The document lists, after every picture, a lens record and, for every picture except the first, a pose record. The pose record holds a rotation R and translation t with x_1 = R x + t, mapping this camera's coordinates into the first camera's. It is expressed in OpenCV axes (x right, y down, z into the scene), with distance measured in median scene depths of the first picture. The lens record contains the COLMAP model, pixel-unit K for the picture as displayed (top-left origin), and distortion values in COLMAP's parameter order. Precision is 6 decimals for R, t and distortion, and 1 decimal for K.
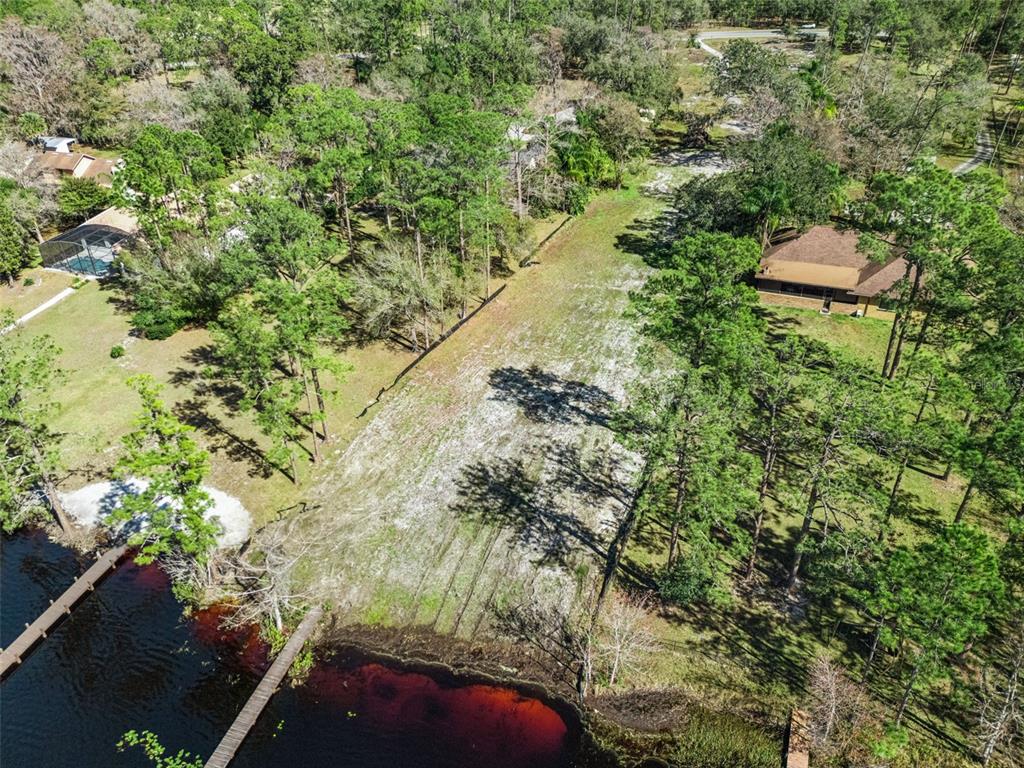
lens RADIAL K [[763.1, 0, 506.2], [0, 763.1, 404.9], [0, 0, 1]] dist [0.082687, -0.088340]
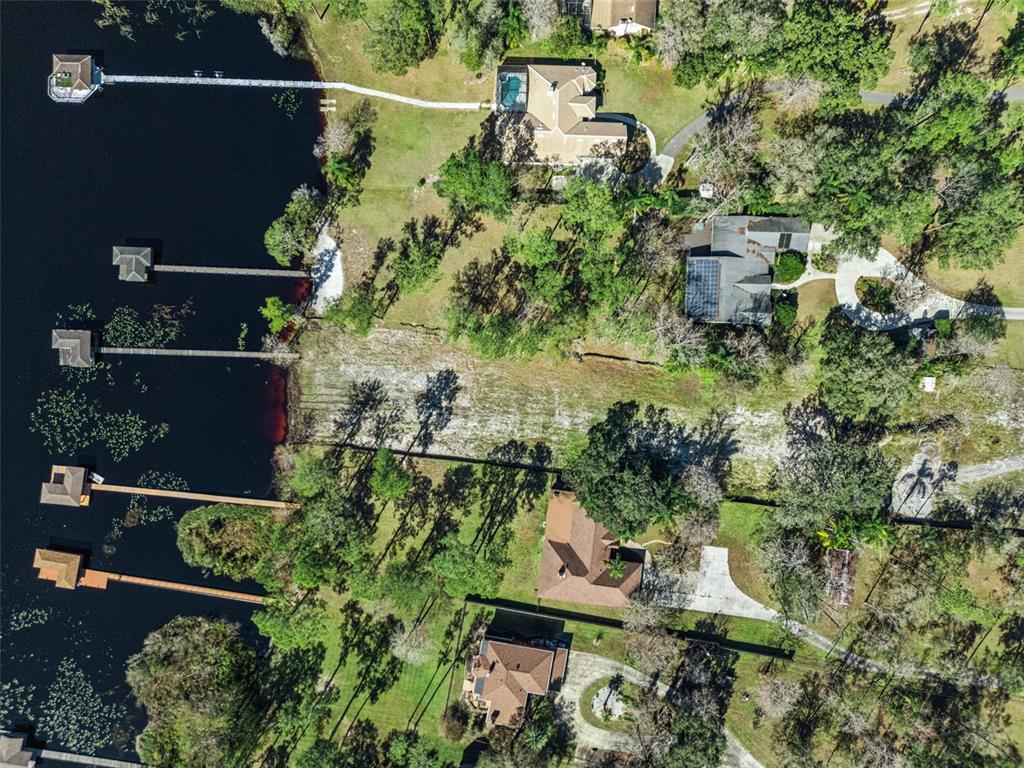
lens RADIAL K [[763.1, 0, 508.4], [0, 763.1, 379.4], [0, 0, 1]] dist [0.082687, -0.088340]
pose [[0.270720, 0.962450, 0.020025, 0.007723], [-0.552651, 0.138351, 0.821849, -1.997072], [0.788218, -0.233558, 0.569353, -0.073686]]
